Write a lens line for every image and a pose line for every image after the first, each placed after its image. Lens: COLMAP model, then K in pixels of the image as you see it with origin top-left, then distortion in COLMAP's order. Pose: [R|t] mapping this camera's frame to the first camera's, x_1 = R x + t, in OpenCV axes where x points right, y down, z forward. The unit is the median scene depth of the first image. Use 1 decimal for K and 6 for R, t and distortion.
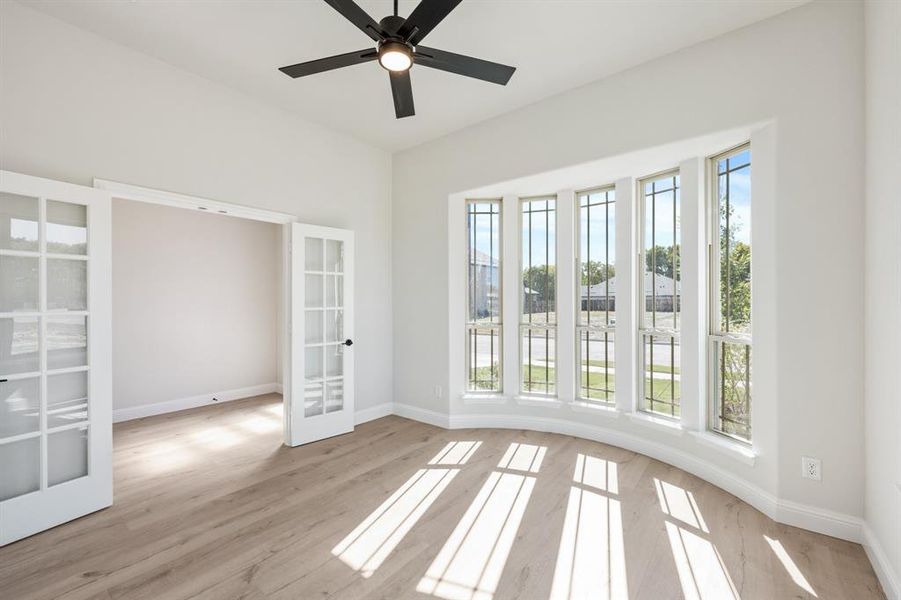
lens RADIAL K [[369.4, 0, 453.0], [0, 369.4, 303.9], [0, 0, 1]] dist [-0.000785, 0.000036]
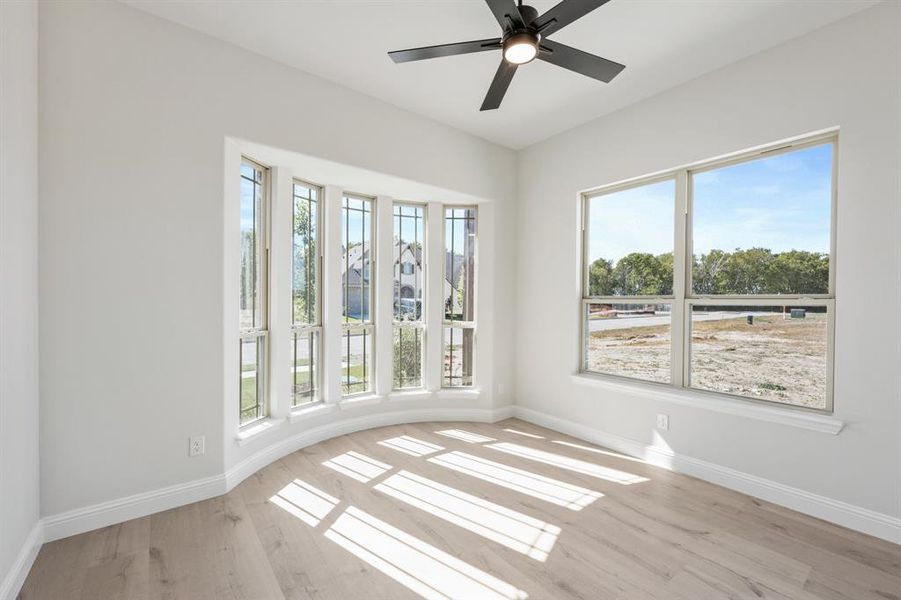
lens RADIAL K [[369.4, 0, 453.0], [0, 369.4, 303.9], [0, 0, 1]] dist [-0.000785, 0.000036]
pose [[0.231121, 0.000436, 0.972925, -0.692015], [-0.000321, 1.000000, -0.000372, 0.005711], [-0.972925, -0.000227, 0.231121, 0.573857]]
